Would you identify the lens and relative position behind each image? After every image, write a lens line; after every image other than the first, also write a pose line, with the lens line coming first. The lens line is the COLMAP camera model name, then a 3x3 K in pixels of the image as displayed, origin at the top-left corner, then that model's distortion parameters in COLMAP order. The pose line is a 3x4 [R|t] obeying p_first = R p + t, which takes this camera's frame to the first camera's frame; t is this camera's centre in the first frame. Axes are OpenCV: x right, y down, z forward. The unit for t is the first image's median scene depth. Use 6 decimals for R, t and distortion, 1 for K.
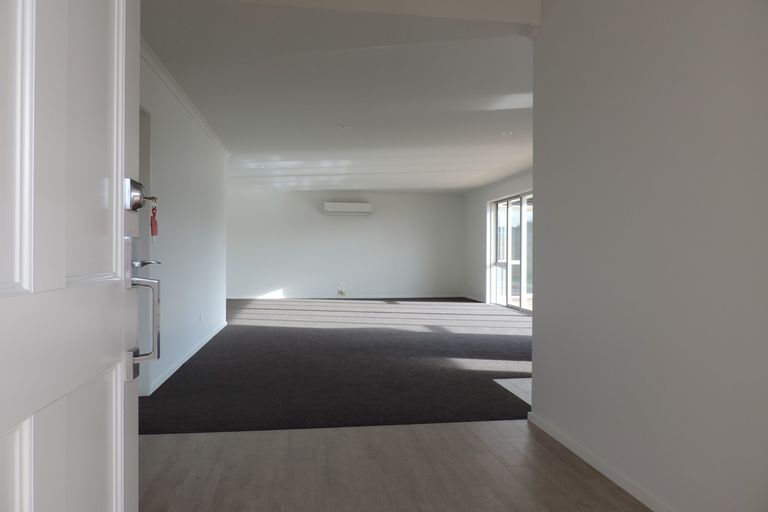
lens RADIAL K [[553.6, 0, 384.0], [0, 553.6, 256.0], [0, 0, 1]] dist [-0.002528, 0.001372]
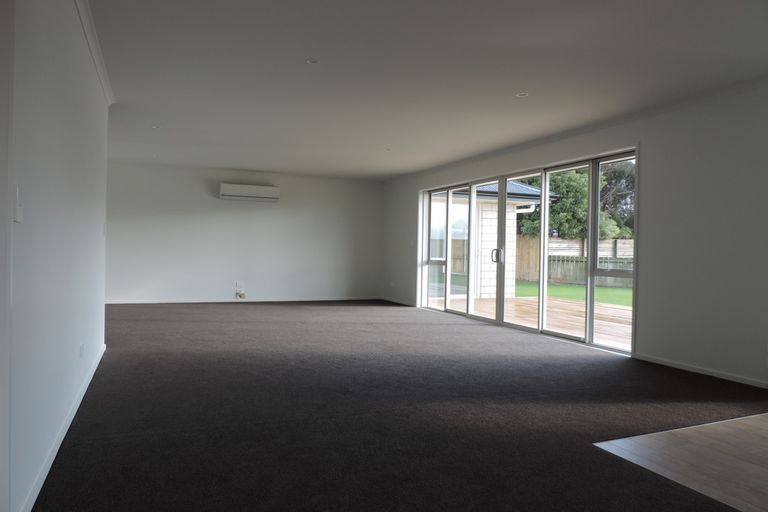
lens RADIAL K [[541.1, 0, 384.0], [0, 541.1, 256.0], [0, 0, 1]] dist [-0.141491, -0.000493]
pose [[0.964837, 0.012710, 0.262541, -0.088031], [-0.015356, 0.999850, 0.008028, -0.000955], [-0.262400, -0.011777, 0.964887, 0.197027]]
